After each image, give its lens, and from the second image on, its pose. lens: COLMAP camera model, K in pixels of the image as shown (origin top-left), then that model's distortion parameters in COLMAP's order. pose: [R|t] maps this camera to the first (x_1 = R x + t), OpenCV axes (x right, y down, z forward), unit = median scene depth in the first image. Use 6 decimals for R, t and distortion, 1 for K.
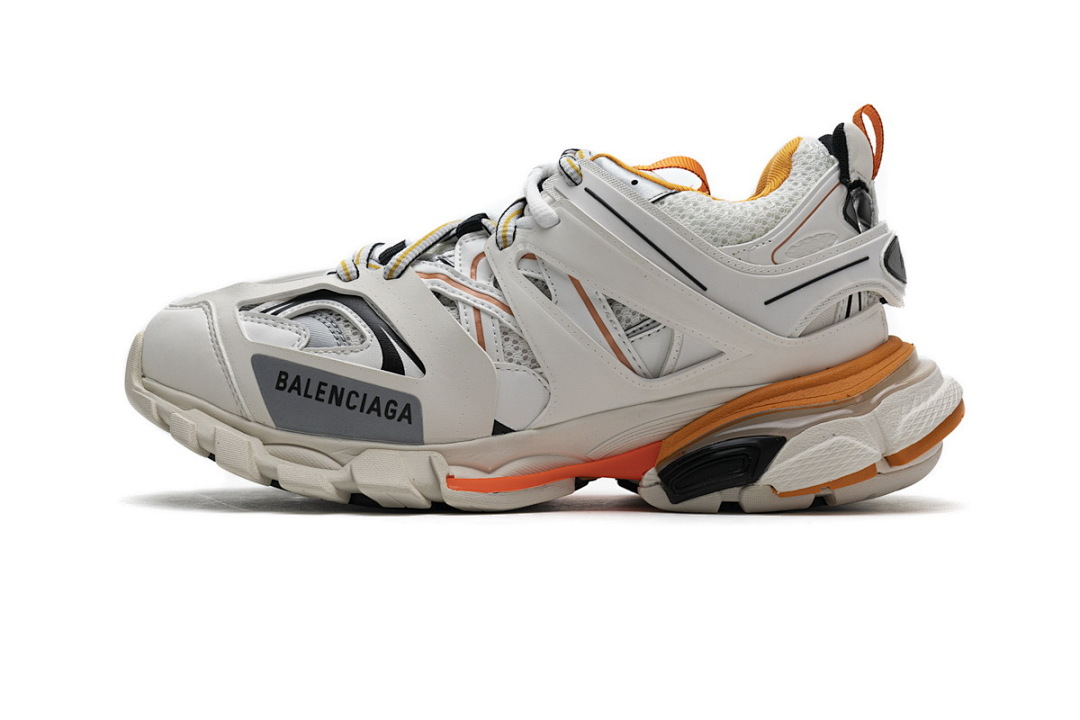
lens RADIAL K [[2199.7, 0, 542.8], [0, 2199.7, 359.7], [0, 0, 1]] dist [0.033757, 0.000000]
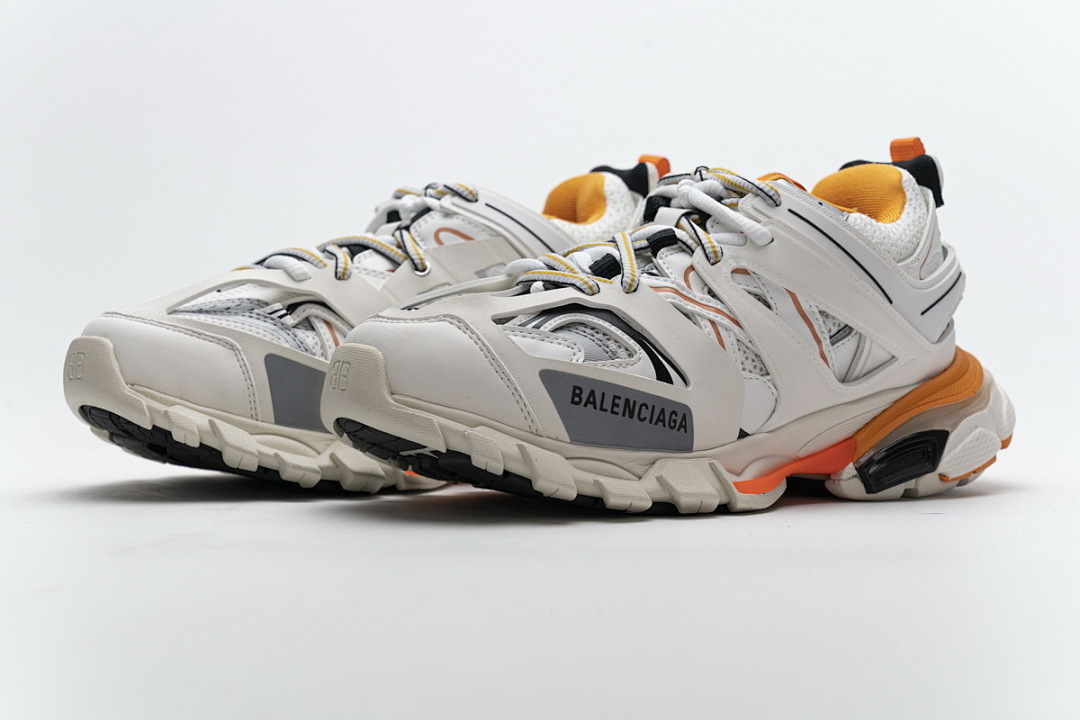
lens RADIAL K [[2199.7, 0, 540.0], [0, 2199.7, 357.9], [0, 0, 1]] dist [0.033757, 0.000000]
pose [[0.820225, -0.022743, 0.571589, -0.711553], [0.004852, 0.999450, 0.032804, -0.041047], [-0.572021, -0.024133, 0.819884, 0.177411]]
